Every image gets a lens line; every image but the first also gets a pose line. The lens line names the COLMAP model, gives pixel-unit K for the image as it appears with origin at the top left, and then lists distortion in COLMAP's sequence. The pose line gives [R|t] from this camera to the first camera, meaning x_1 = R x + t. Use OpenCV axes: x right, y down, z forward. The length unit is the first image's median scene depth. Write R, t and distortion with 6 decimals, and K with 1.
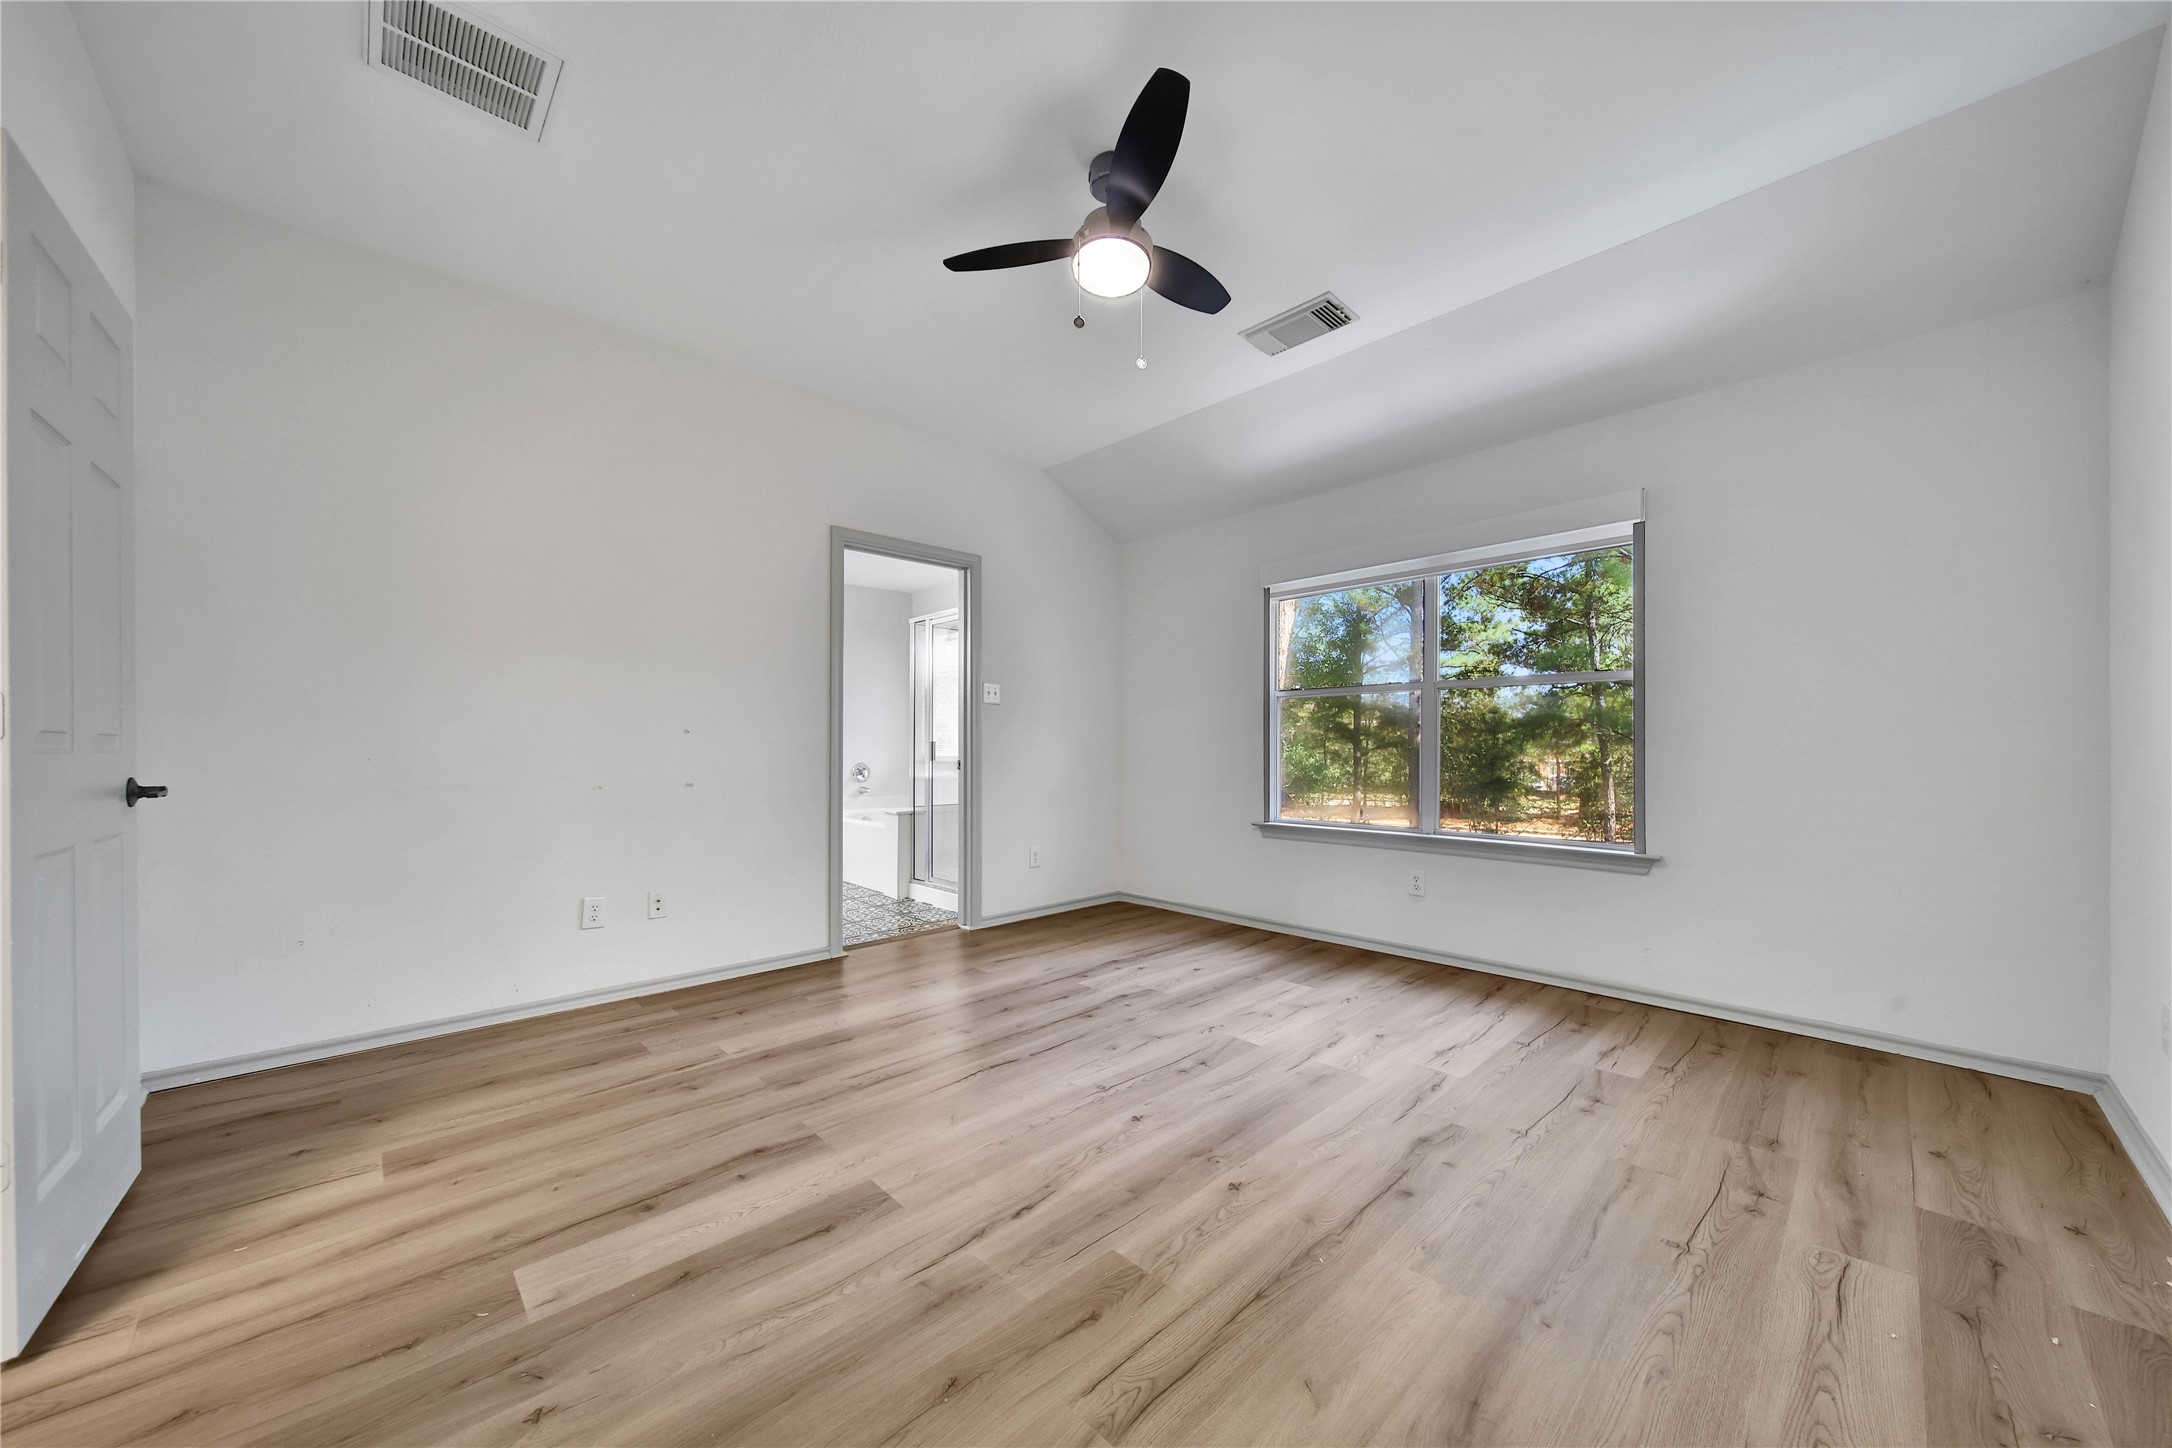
lens RADIAL K [[768.5, 0, 1085.7], [0, 768.5, 742.0], [0, 0, 1]] dist [-0.000520, -0.000064]
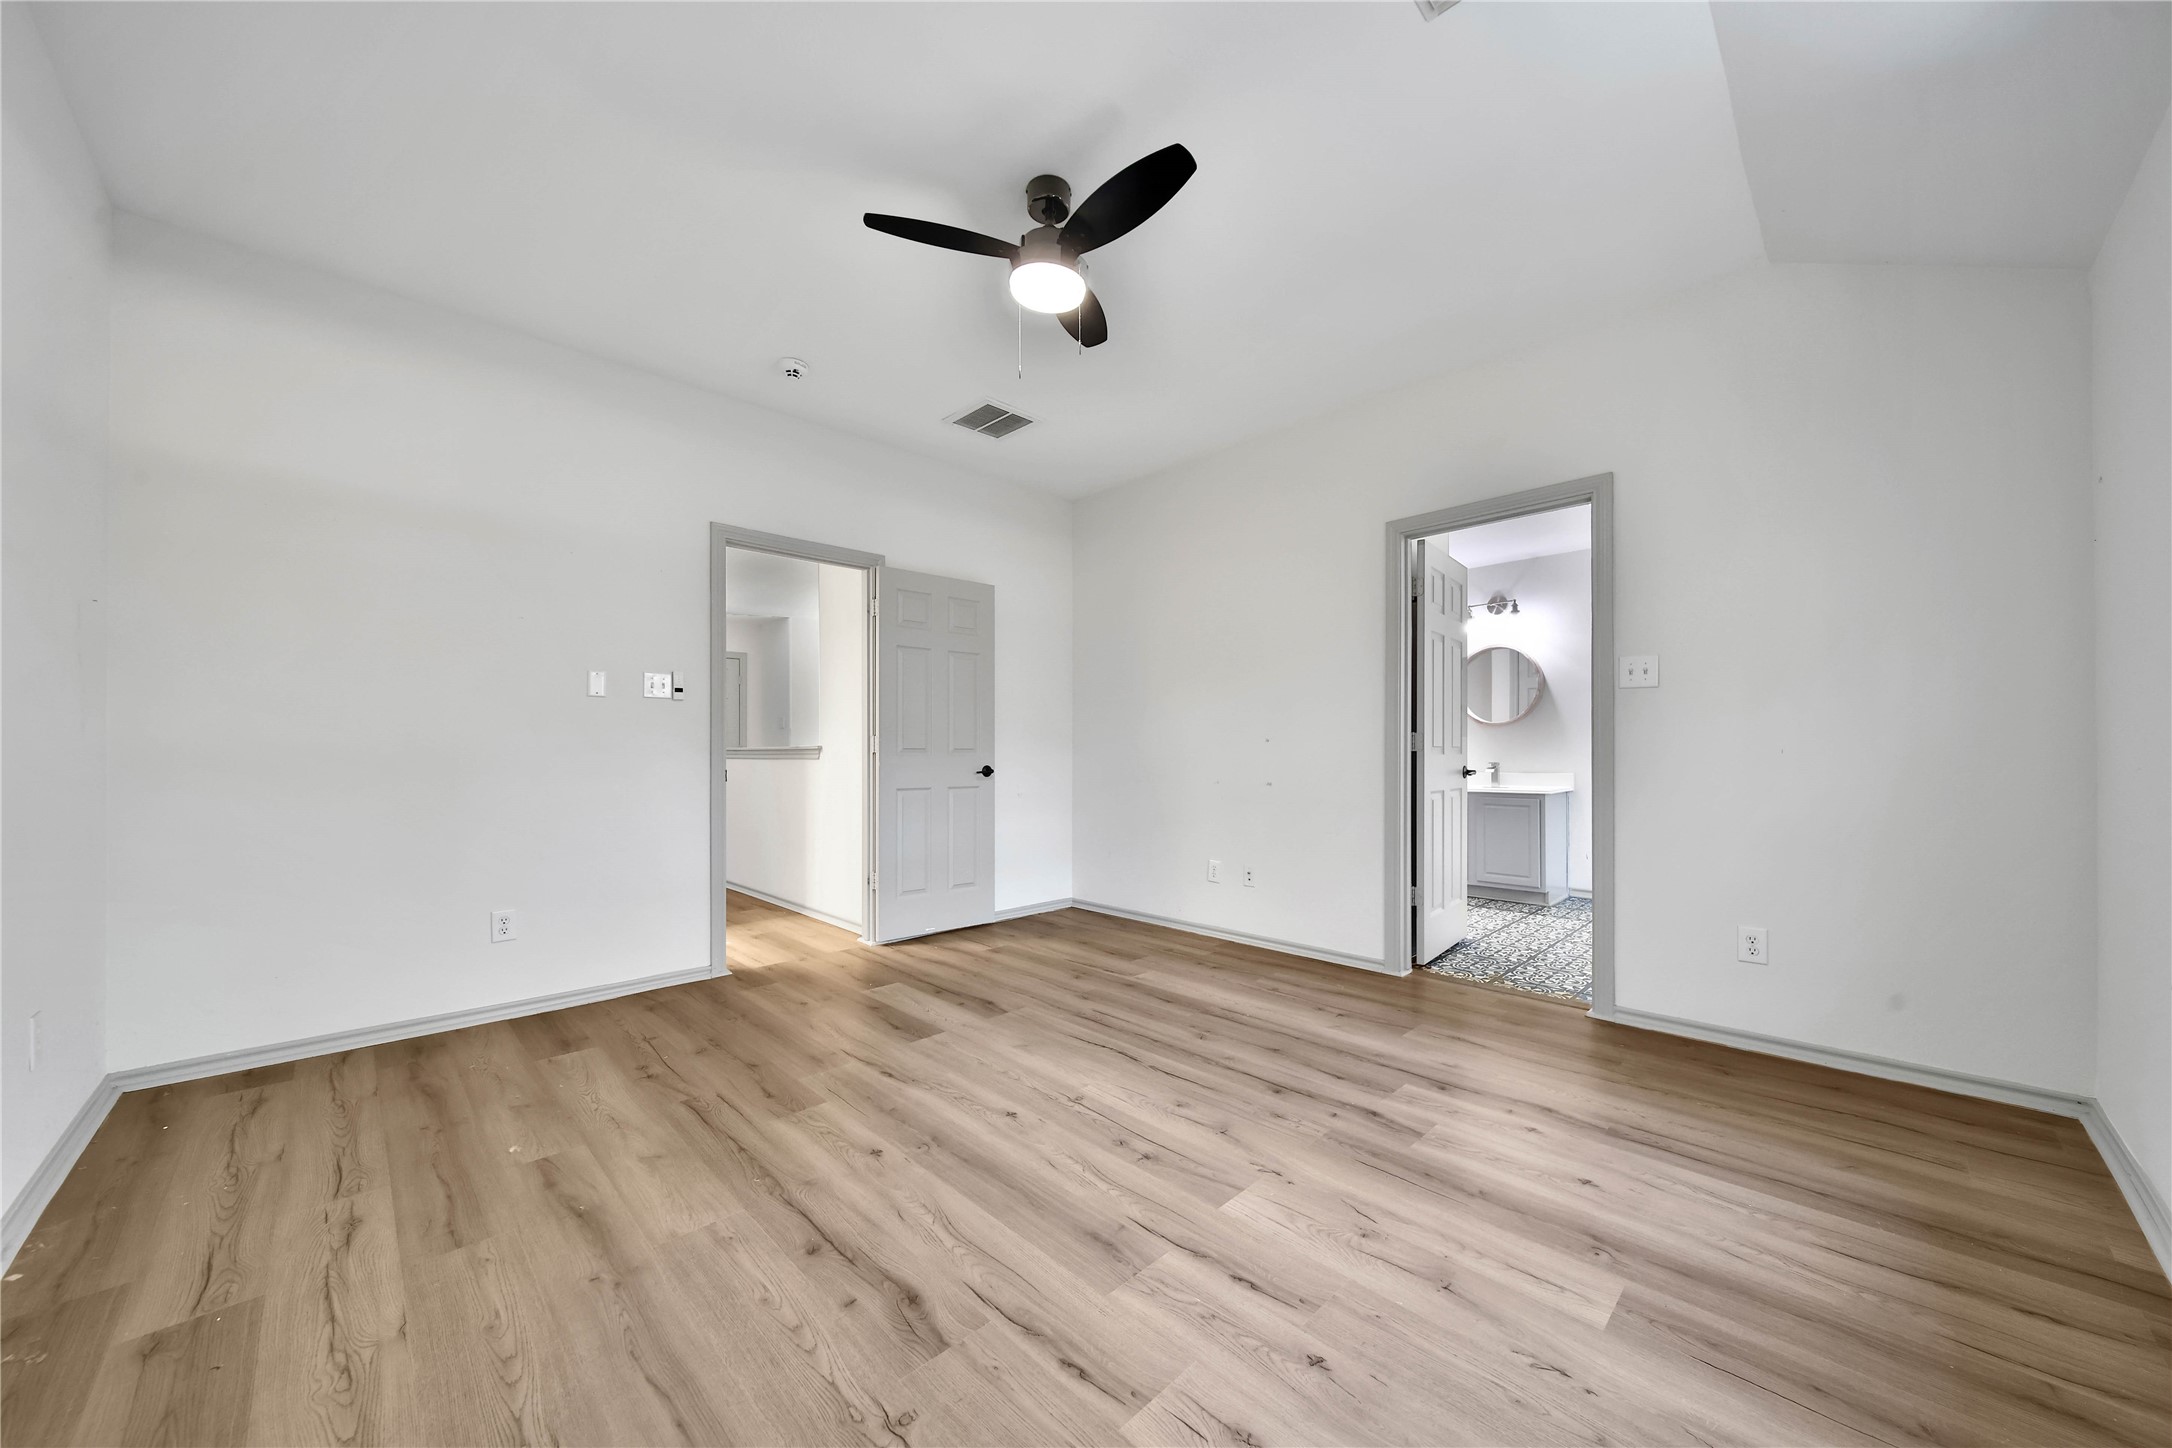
lens RADIAL K [[768.5, 0, 1085.7], [0, 768.5, 742.0], [0, 0, 1]] dist [-0.000520, -0.000064]
pose [[0.008576, -0.011769, -0.999894, 1.128755], [0.007402, 0.999904, -0.011705, 0.002404], [0.999936, -0.007301, 0.008662, 1.117320]]
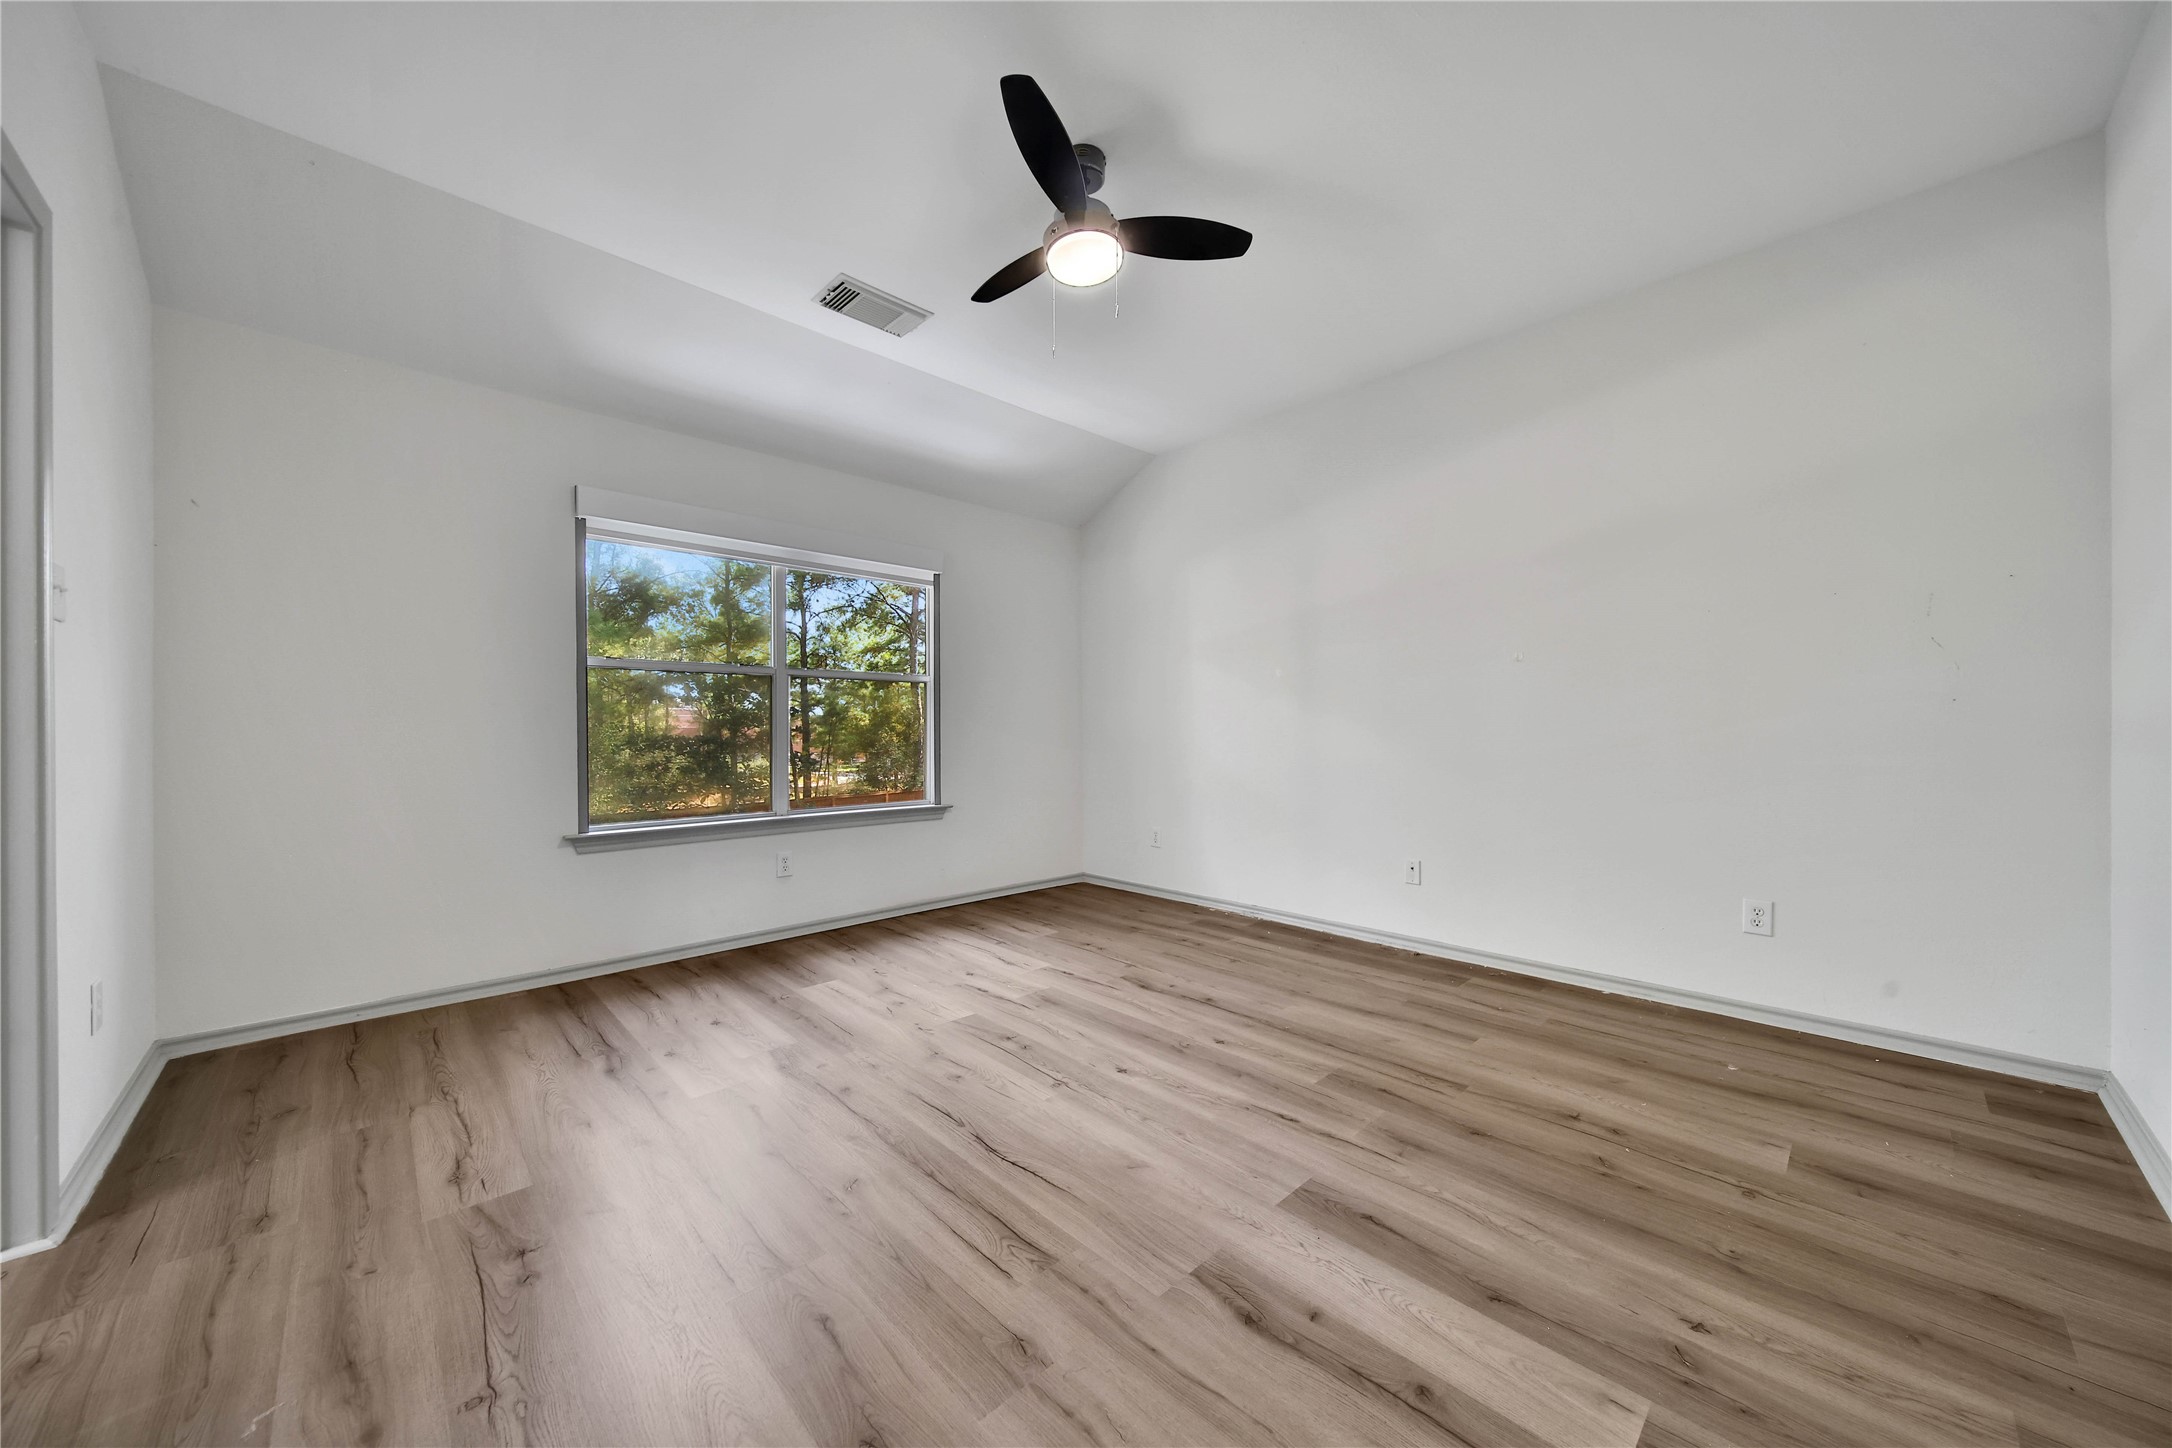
lens RADIAL K [[762.1, 0, 1081.0], [0, 762.1, 719.4], [0, 0, 1]] dist [-0.001581, -0.000343]
pose [[0.005646, 0.012568, 0.999905, -1.042987], [-0.001827, 0.999919, -0.012558, 0.005309], [-0.999982, -0.001756, 0.005668, 1.074842]]
